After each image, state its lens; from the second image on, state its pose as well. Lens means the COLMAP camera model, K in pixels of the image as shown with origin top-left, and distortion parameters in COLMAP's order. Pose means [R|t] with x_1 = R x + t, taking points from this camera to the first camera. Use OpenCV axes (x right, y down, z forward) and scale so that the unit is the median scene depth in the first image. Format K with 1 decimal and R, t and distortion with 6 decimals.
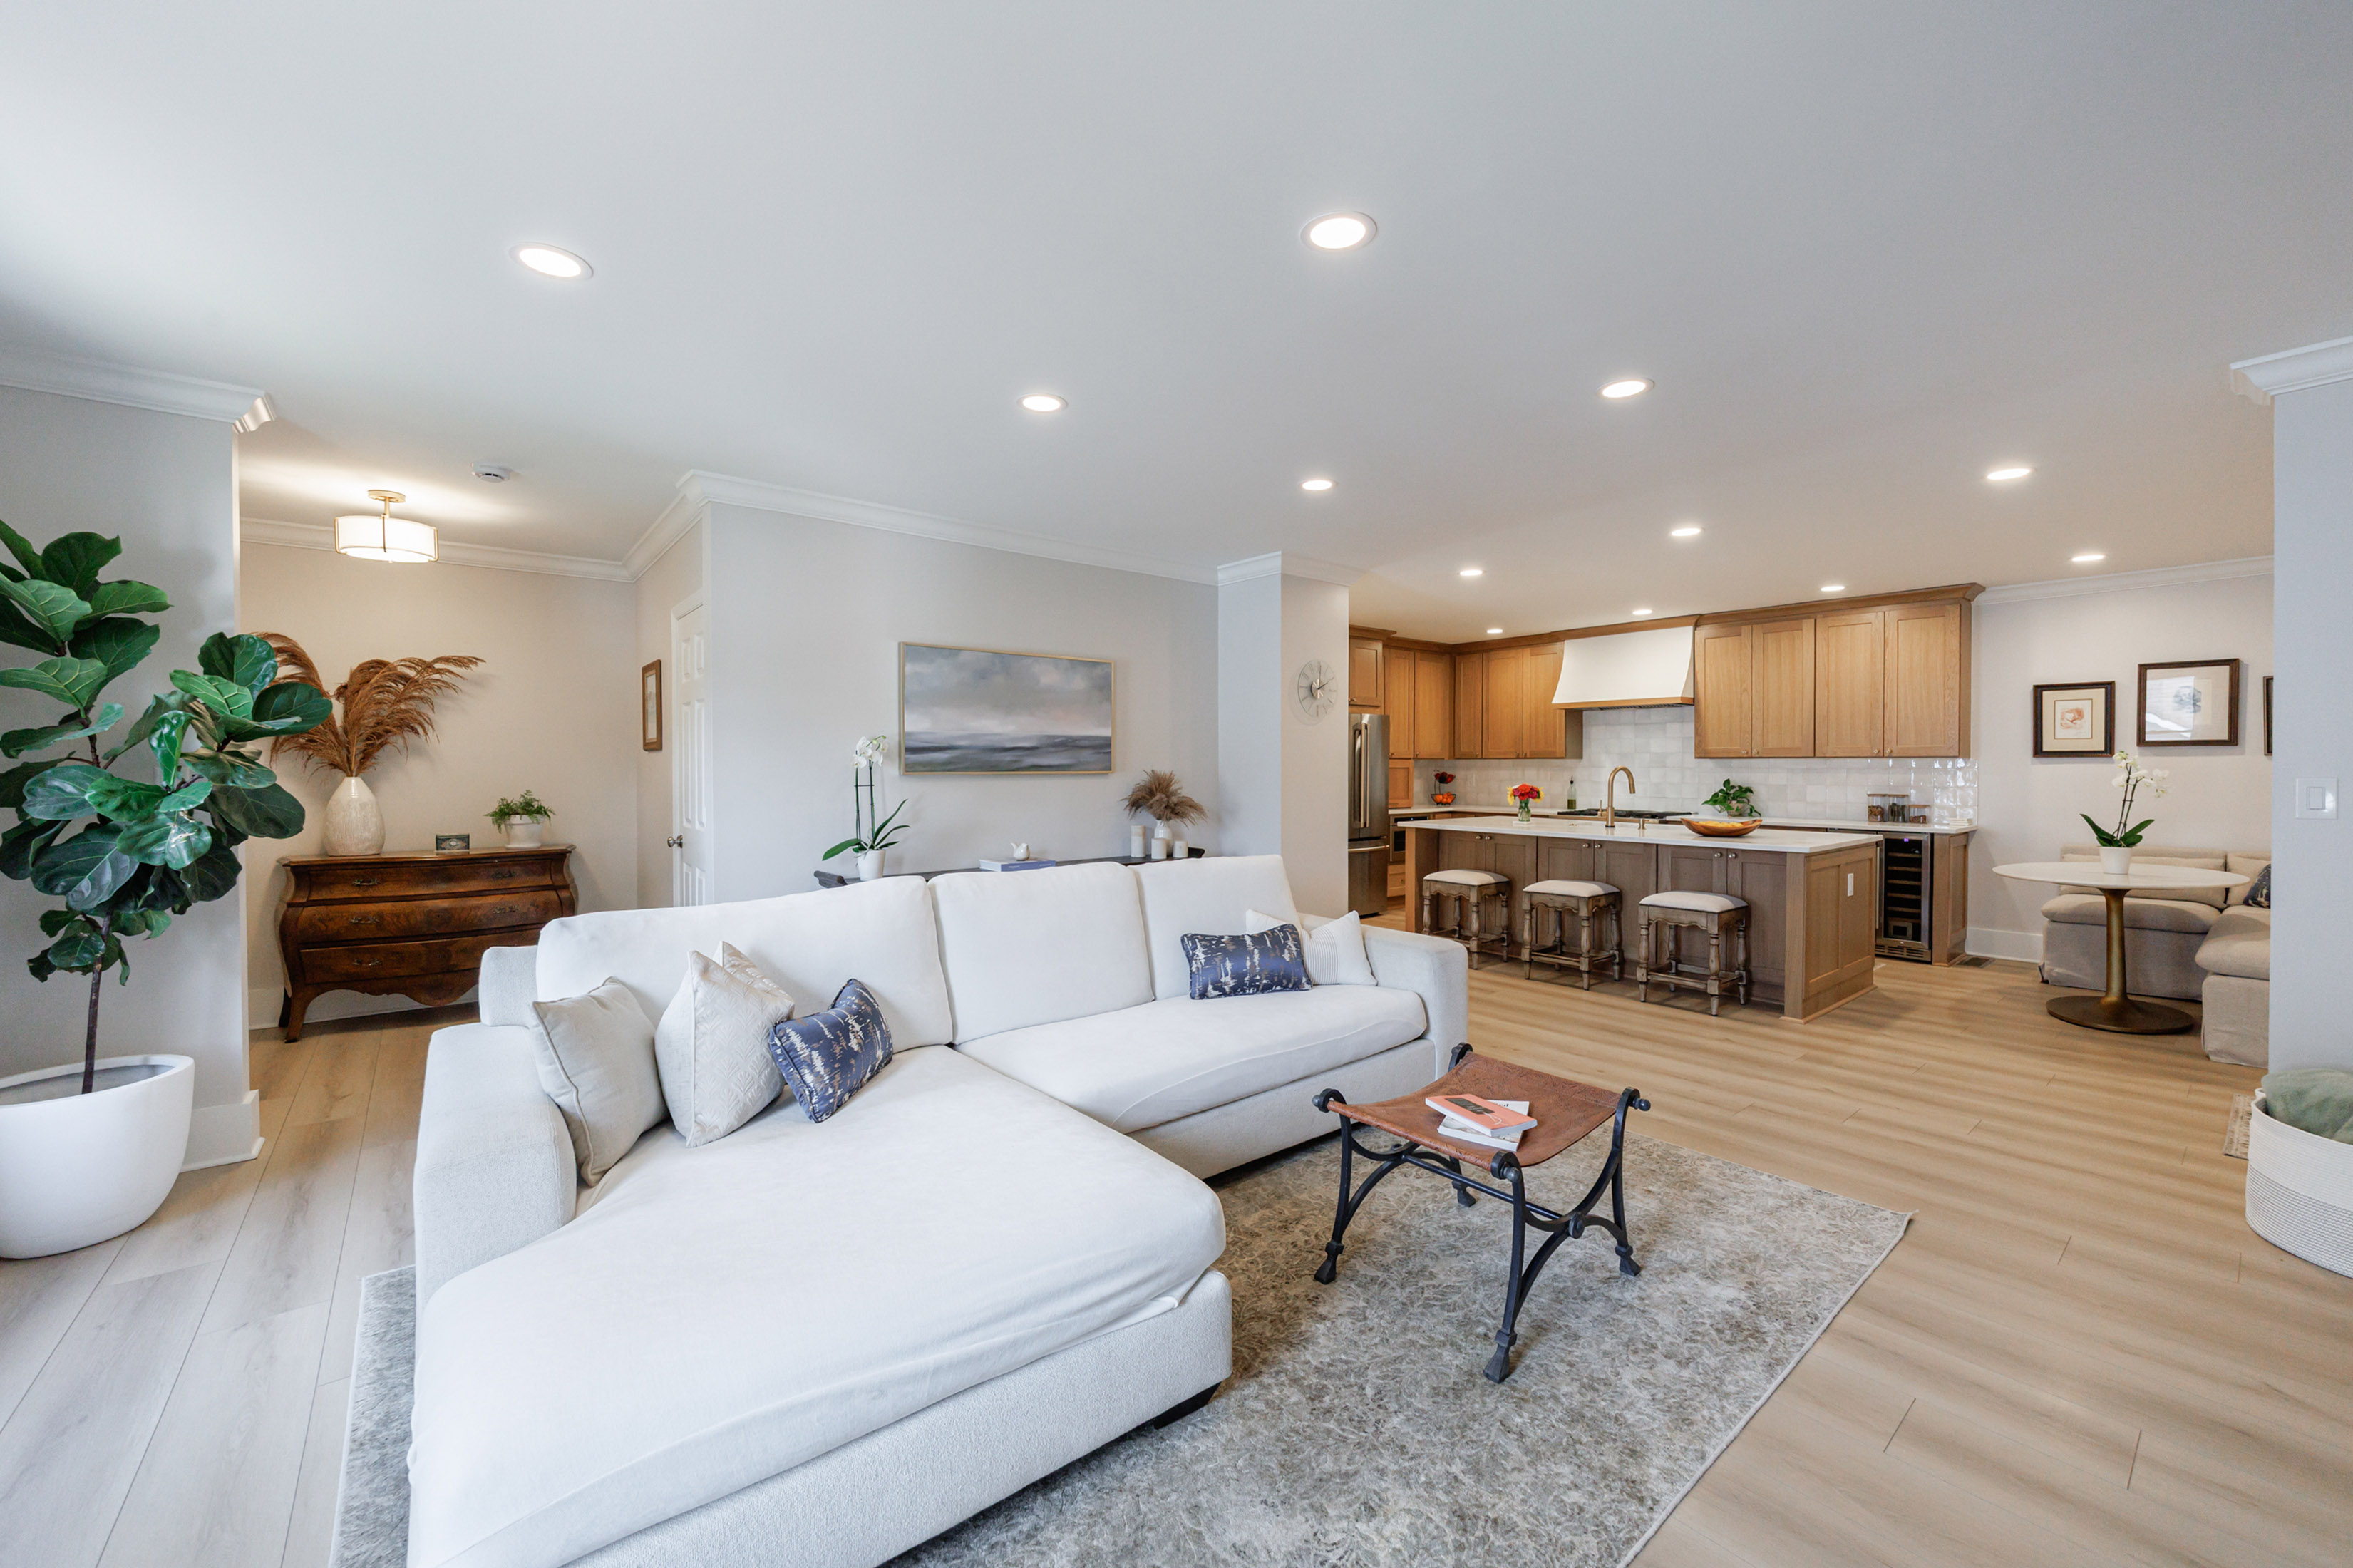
lens RADIAL K [[918.1, 0, 1264.7], [0, 918.1, 775.1], [0, 0, 1]] dist [0.000748, 0.000326]
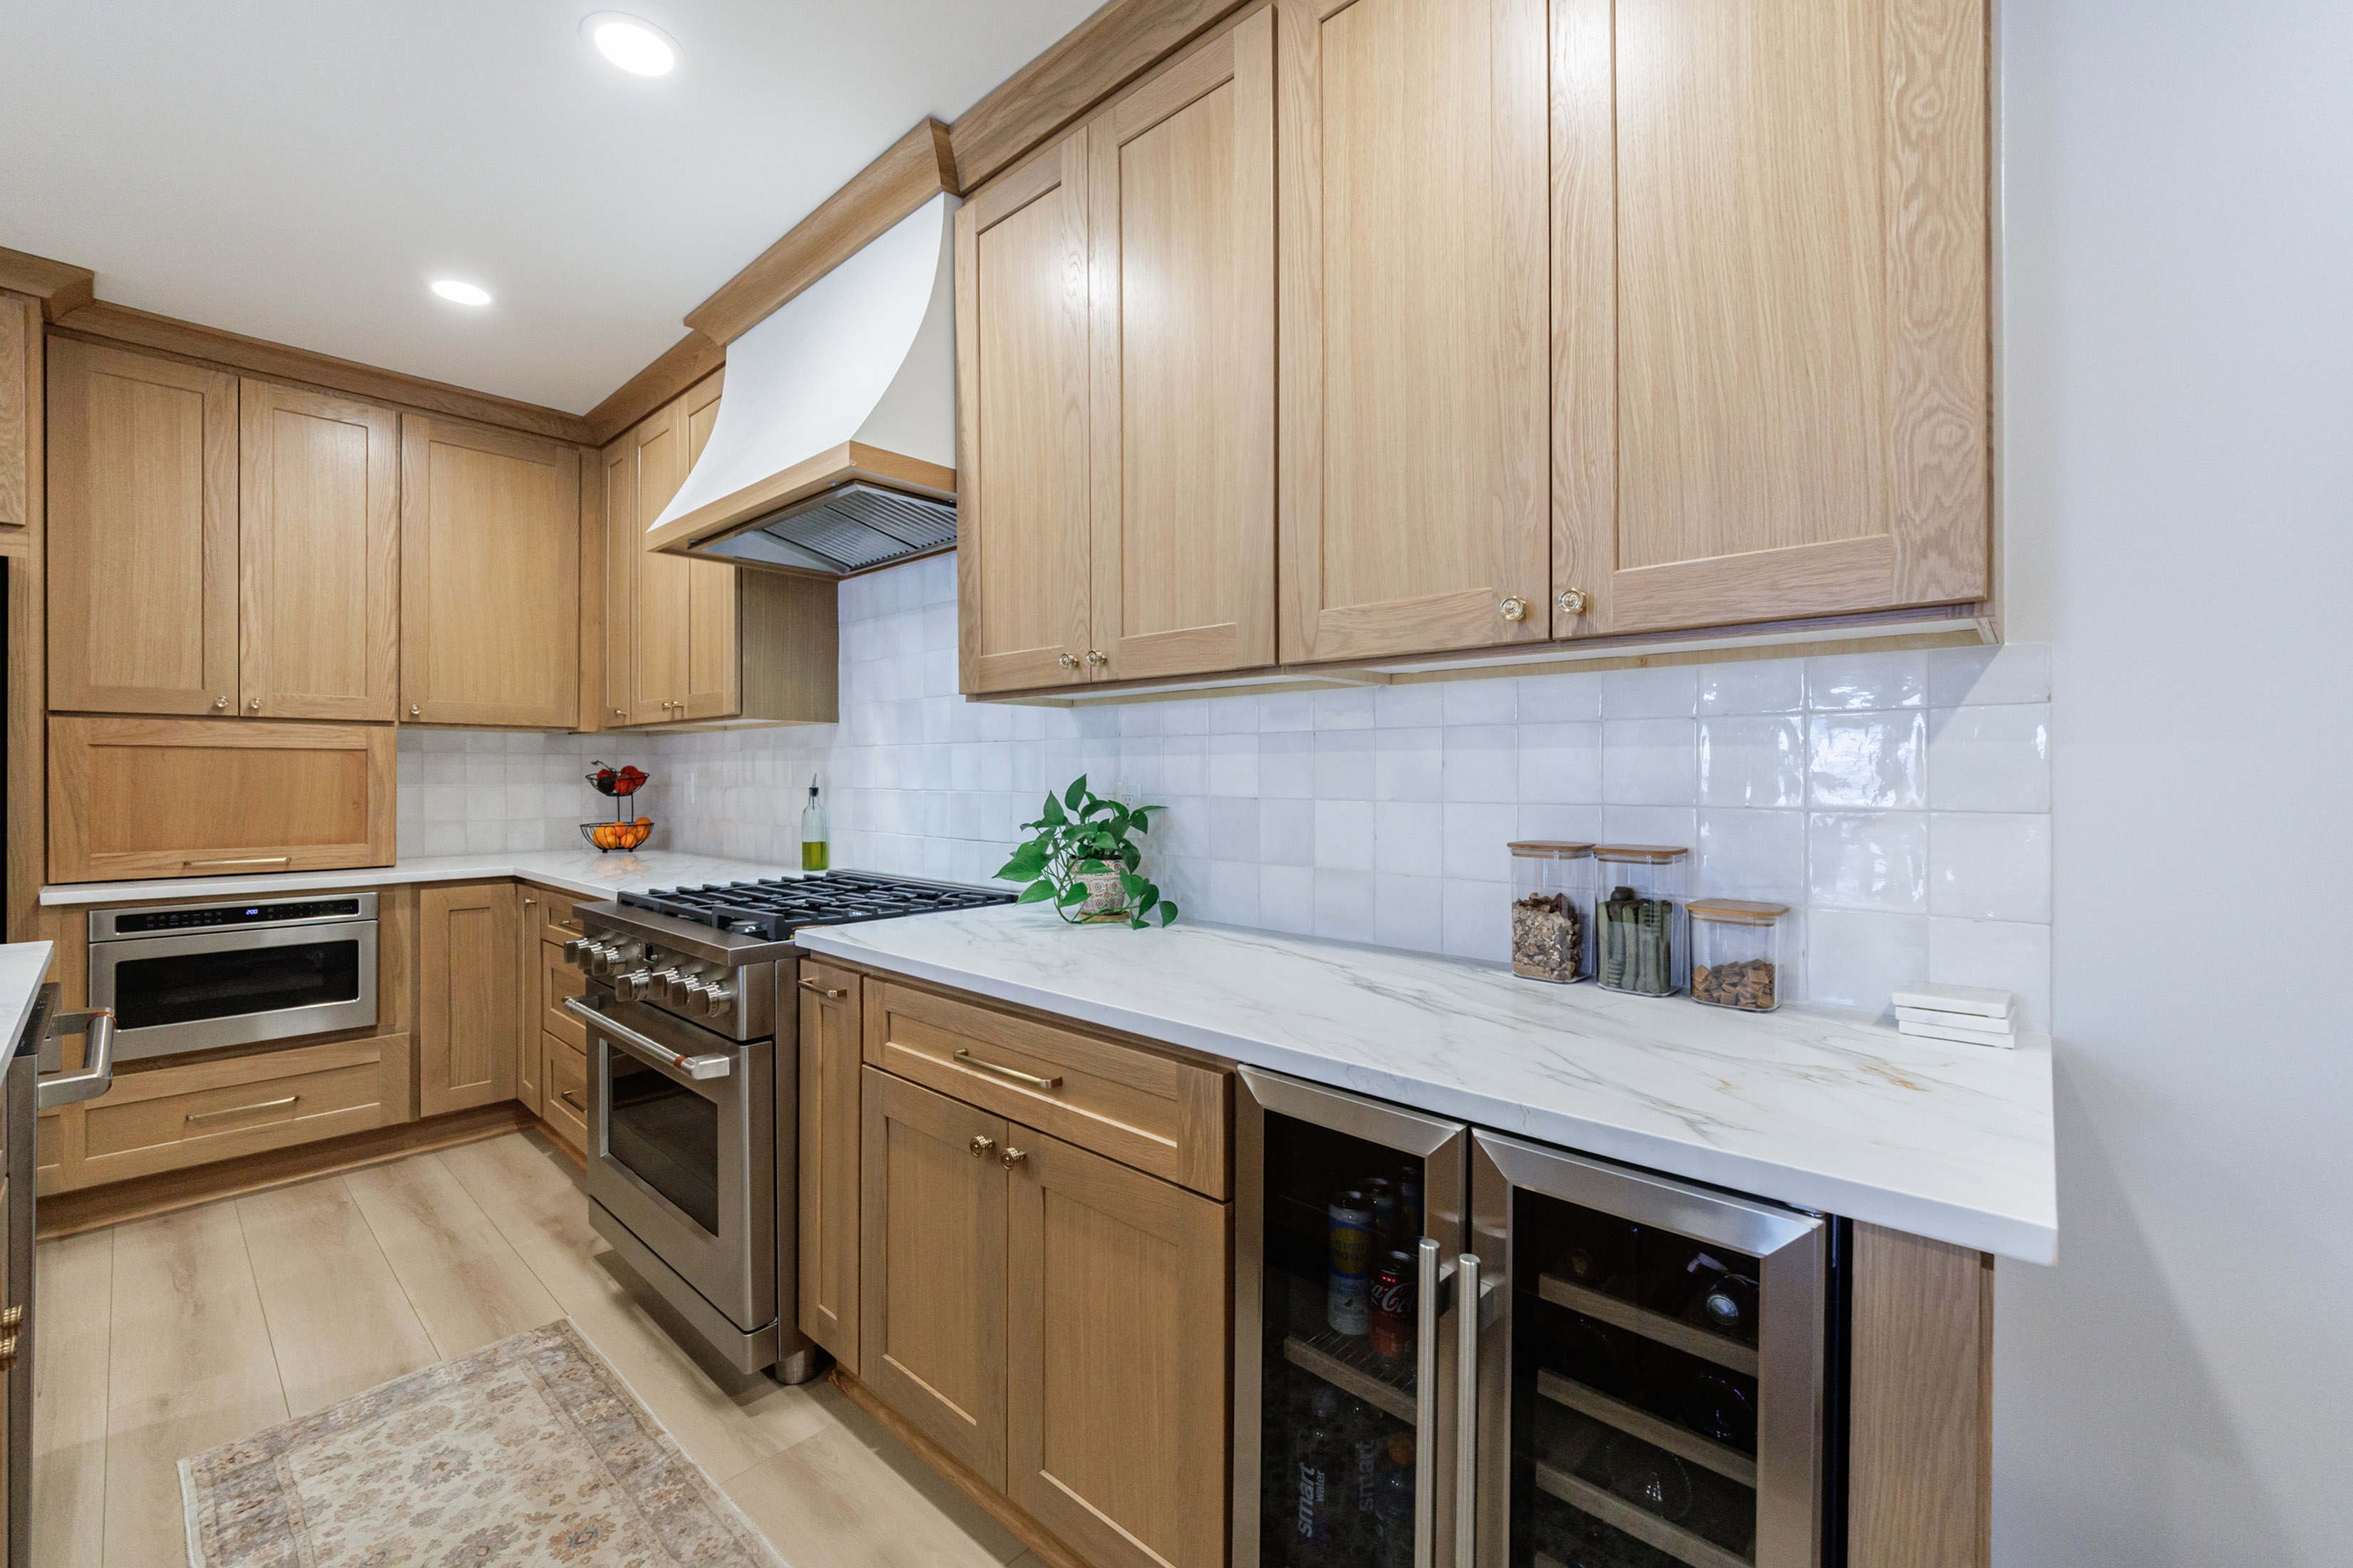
lens RADIAL K [[944.2, 0, 1254.4], [0, 944.2, 776.9], [0, 0, 1]] dist [-0.005935, -0.000512]
pose [[0.990543, -0.003523, 0.137155, 0.610966], [0.004522, 0.999965, -0.006971, 0.007718], [-0.137125, 0.007526, 0.990525, 0.855091]]
